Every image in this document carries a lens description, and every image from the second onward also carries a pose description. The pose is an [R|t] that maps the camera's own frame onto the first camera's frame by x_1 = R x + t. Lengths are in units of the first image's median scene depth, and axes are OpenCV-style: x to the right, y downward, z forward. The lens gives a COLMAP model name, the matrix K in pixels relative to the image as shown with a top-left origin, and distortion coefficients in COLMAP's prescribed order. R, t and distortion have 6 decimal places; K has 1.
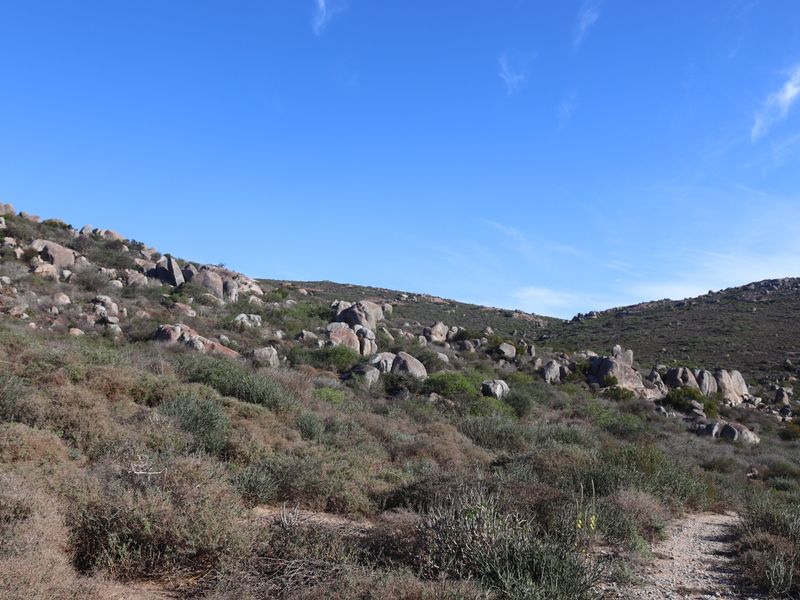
lens RADIAL K [[780.6, 0, 401.2], [0, 780.6, 311.5], [0, 0, 1]] dist [-0.162807, 0.156791]
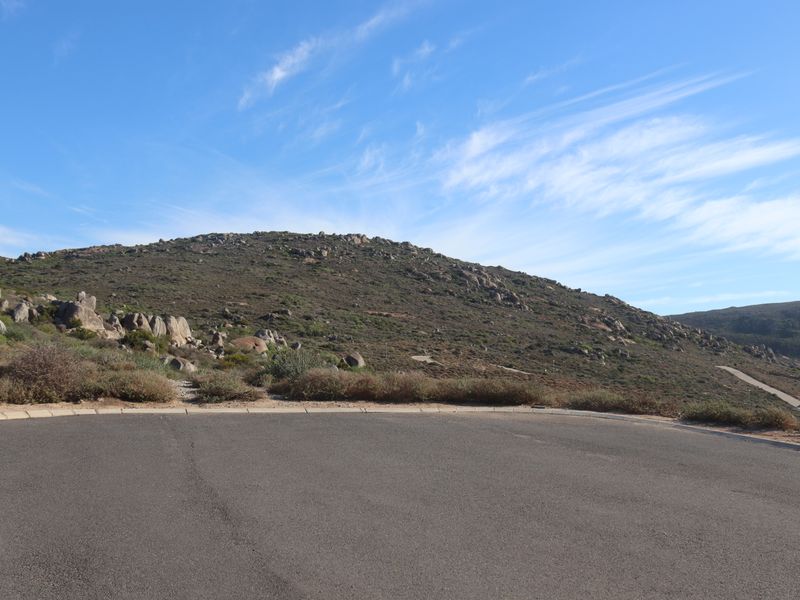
lens RADIAL K [[784.7, 0, 405.7], [0, 784.7, 299.4], [0, 0, 1]] dist [-0.168727, 0.183710]
pose [[0.766595, 0.033308, 0.641266, -0.072283], [-0.069259, 0.997117, 0.031004, -0.012009], [-0.638385, -0.068181, 0.766692, -0.156255]]
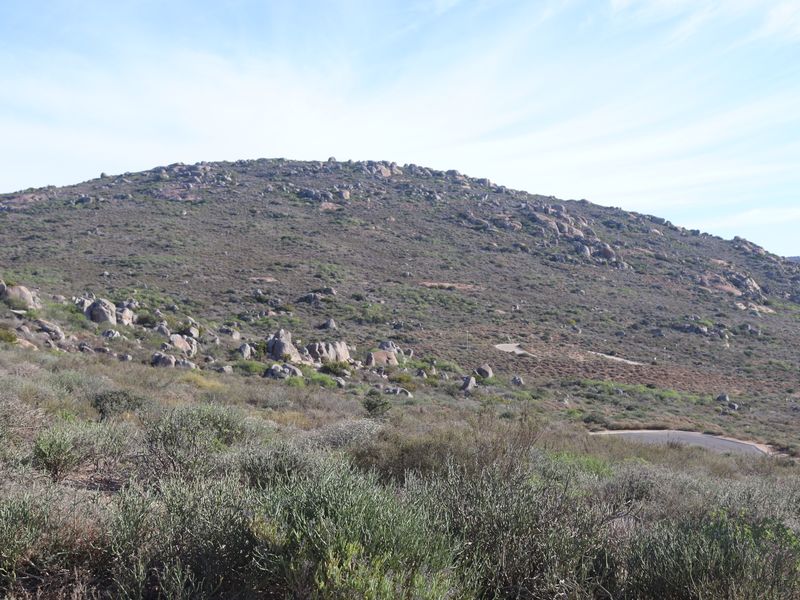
lens RADIAL K [[1225.7, 0, 406.9], [0, 1225.7, 298.3], [0, 0, 1]] dist [-0.068340, 0.124620]
pose [[0.777243, -0.022867, 0.628784, -0.874096], [-0.042709, 0.995117, 0.088982, -0.205572], [-0.627749, -0.096015, 0.772472, -0.783087]]
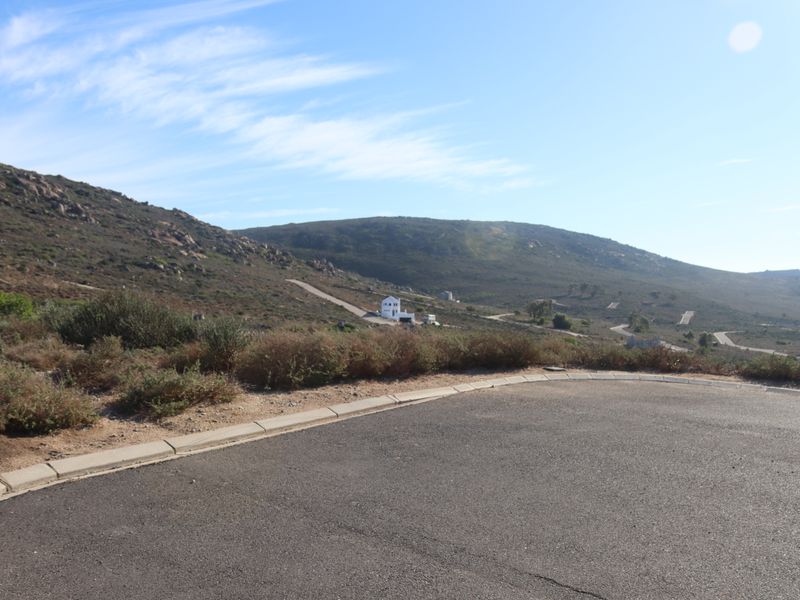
lens RADIAL K [[780.6, 0, 401.2], [0, 780.6, 311.5], [0, 0, 1]] dist [-0.162807, 0.156791]
pose [[0.319366, -0.069329, 0.945092, -0.064850], [-0.105066, 0.988581, 0.108023, -0.004448], [-0.941789, -0.133796, 0.308435, -0.051835]]
